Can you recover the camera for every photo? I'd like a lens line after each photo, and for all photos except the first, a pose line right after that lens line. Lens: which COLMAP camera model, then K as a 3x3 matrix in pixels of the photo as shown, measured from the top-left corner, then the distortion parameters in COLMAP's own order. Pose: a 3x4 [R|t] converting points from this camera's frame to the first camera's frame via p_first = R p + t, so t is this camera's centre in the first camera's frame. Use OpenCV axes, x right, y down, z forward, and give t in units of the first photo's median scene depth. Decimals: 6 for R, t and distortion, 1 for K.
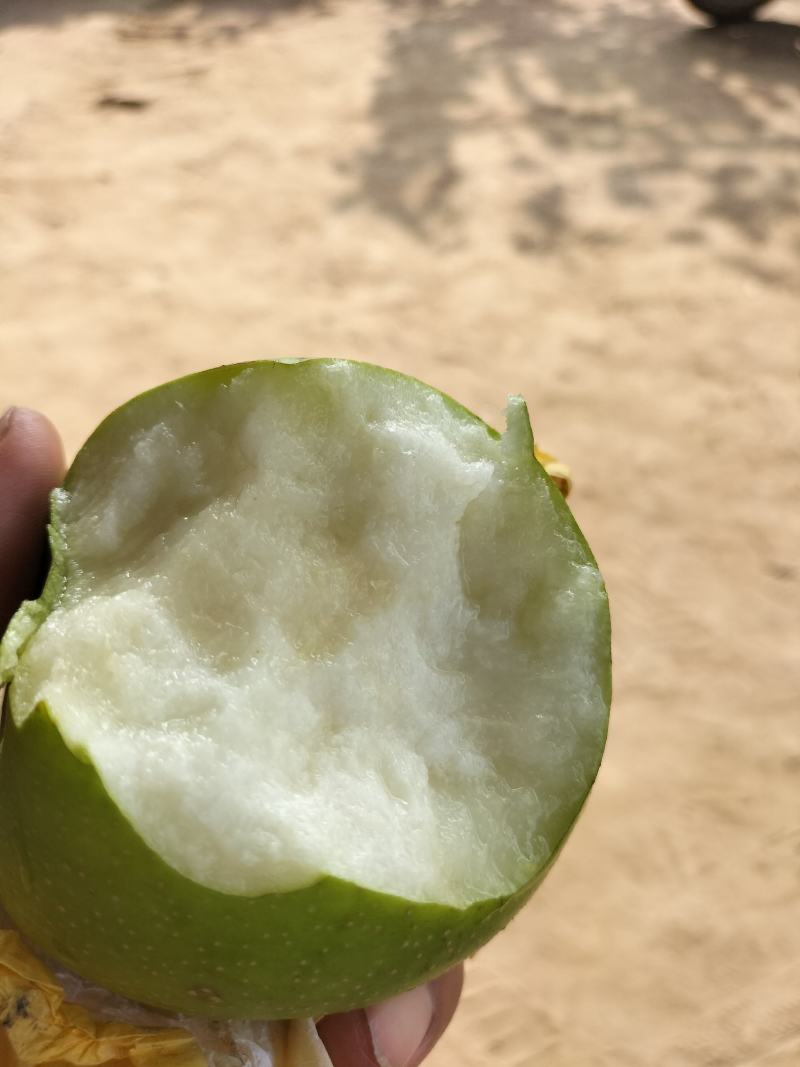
lens RADIAL K [[953.3, 0, 400.0], [0, 953.3, 533.5], [0, 0, 1]] dist [0.006777, -0.144932]
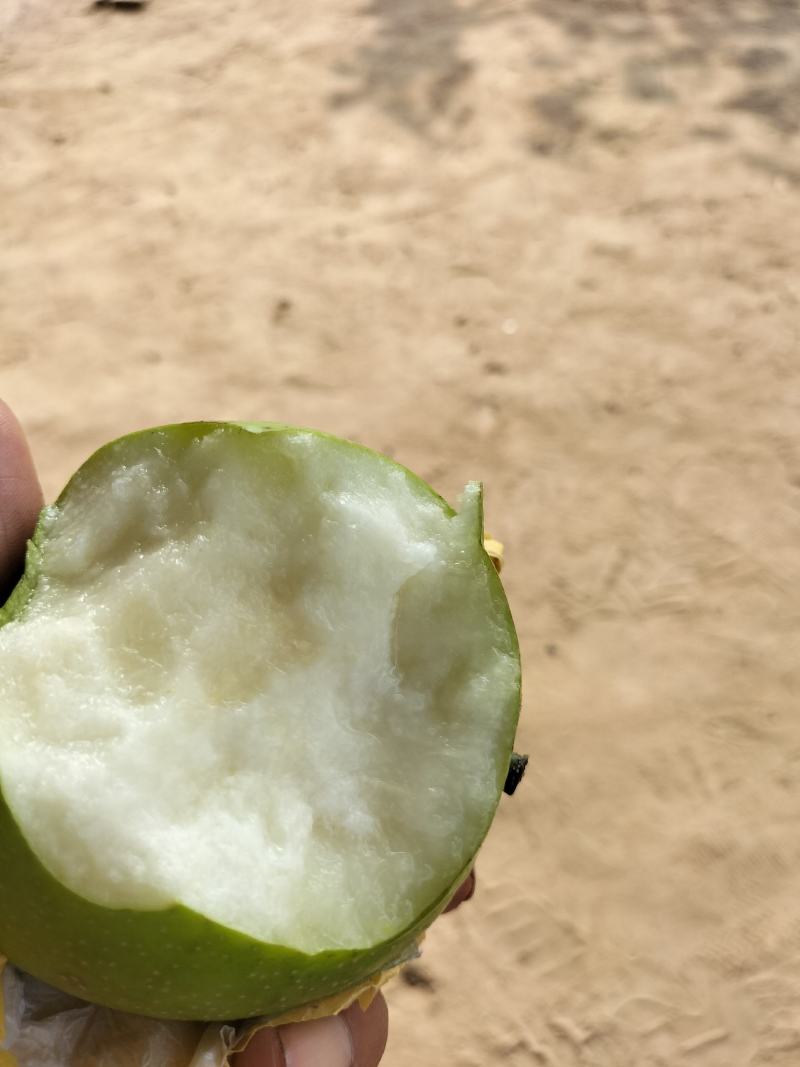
lens RADIAL K [[953.3, 0, 400.0], [0, 953.3, 533.5], [0, 0, 1]] dist [0.006777, -0.144932]
pose [[0.981762, 0.157935, -0.105833, 0.182003], [-0.157101, 0.987449, 0.016222, -0.105795], [0.107067, 0.000700, 0.994252, -0.071109]]
